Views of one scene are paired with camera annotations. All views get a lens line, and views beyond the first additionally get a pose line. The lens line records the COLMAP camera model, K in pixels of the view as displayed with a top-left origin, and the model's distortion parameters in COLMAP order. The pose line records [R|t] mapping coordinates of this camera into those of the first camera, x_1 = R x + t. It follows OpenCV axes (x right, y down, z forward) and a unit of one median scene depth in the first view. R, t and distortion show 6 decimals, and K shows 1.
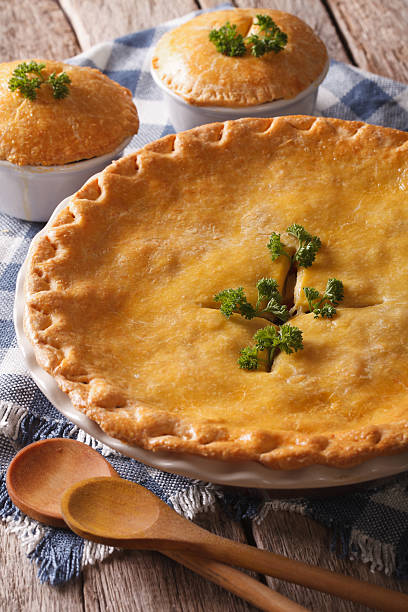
lens RADIAL K [[1948.8, 0, 204.0], [0, 1948.8, 306.0], [0, 0, 1]] dist [-0.181231, 2.001919]
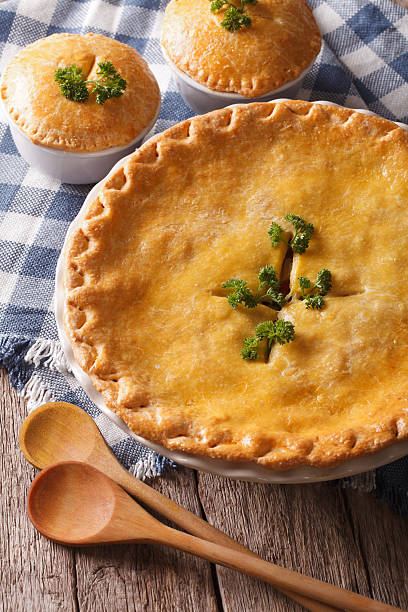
lens RADIAL K [[1948.8, 0, 204.0], [0, 1948.8, 306.0], [0, 0, 1]] dist [-0.181231, 2.001919]
pose [[0.999940, 0.005472, -0.009540, 0.005415], [-0.002950, 0.969092, 0.246683, -0.284343], [0.010595, -0.246640, 0.969049, -0.153629]]
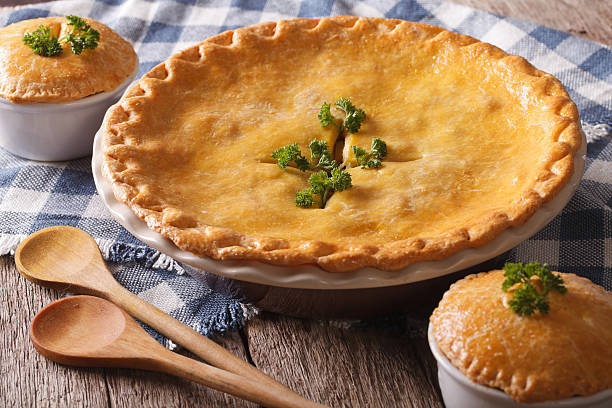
lens RADIAL K [[1948.8, 0, 306.0], [0, 1948.8, 204.0], [0, 0, 1]] dist [-0.181231, 2.001919]
pose [[0.999055, -0.004829, 0.043187, -0.023297], [0.010796, 0.990231, -0.139018, 0.178005], [-0.042093, 0.139353, 0.989348, -0.100168]]
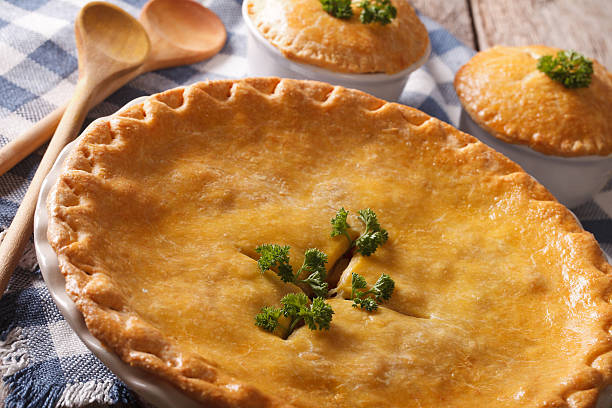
lens RADIAL K [[1948.8, 0, 306.0], [0, 1948.8, 204.0], [0, 0, 1]] dist [-0.181231, 2.001919]
pose [[0.935010, 0.354477, -0.010166, 0.028523], [-0.353517, 0.929452, -0.105570, 0.064070], [-0.027973, 0.102303, 0.994360, 0.096386]]
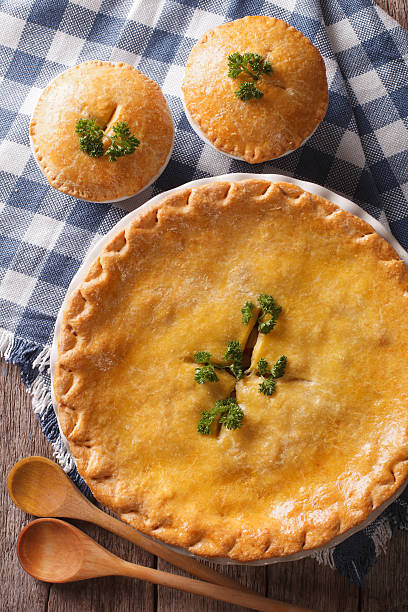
lens RADIAL K [[956.9, 0, 204.0], [0, 956.9, 306.0], [0, 0, 1]] dist [-0.207530, 0.011484]
pose [[0.984796, 0.169881, -0.036281, 0.031326], [-0.089346, 0.674458, 0.732887, -0.530397], [0.148974, -0.718503, 0.679382, 0.557936]]
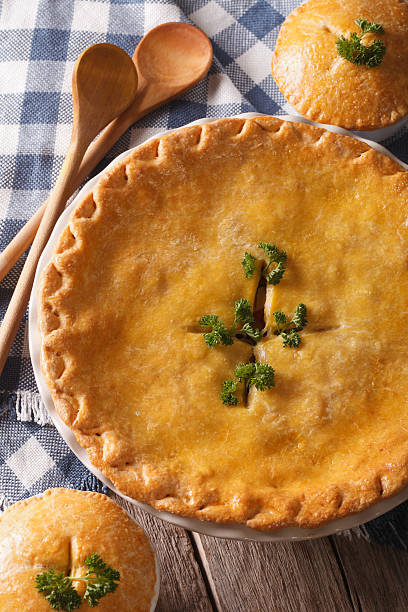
lens RADIAL K [[1948.8, 0, 204.0], [0, 1948.8, 306.0], [0, 0, 1]] dist [-0.181231, 2.001919]
pose [[0.995350, -0.004078, 0.096234, -0.103803], [-0.036250, 0.909784, 0.413495, -0.497363], [-0.089238, -0.415061, 0.905406, -0.060542]]
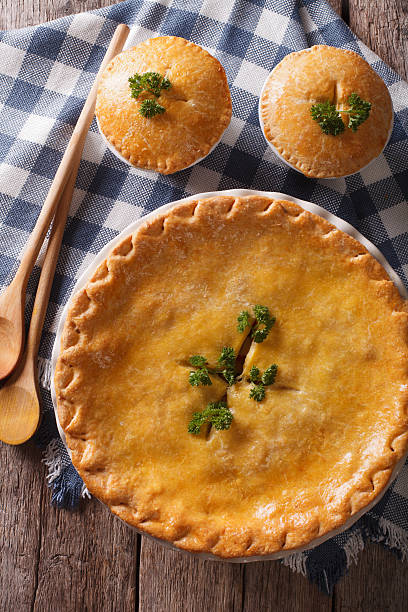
lens RADIAL K [[956.9, 0, 204.0], [0, 956.9, 306.0], [0, 0, 1]] dist [-0.207530, 0.011484]
pose [[0.972758, 0.231584, -0.010493, 0.014289], [-0.155710, 0.686246, 0.710508, -0.544216], [0.171743, -0.689518, 0.703611, 0.519928]]
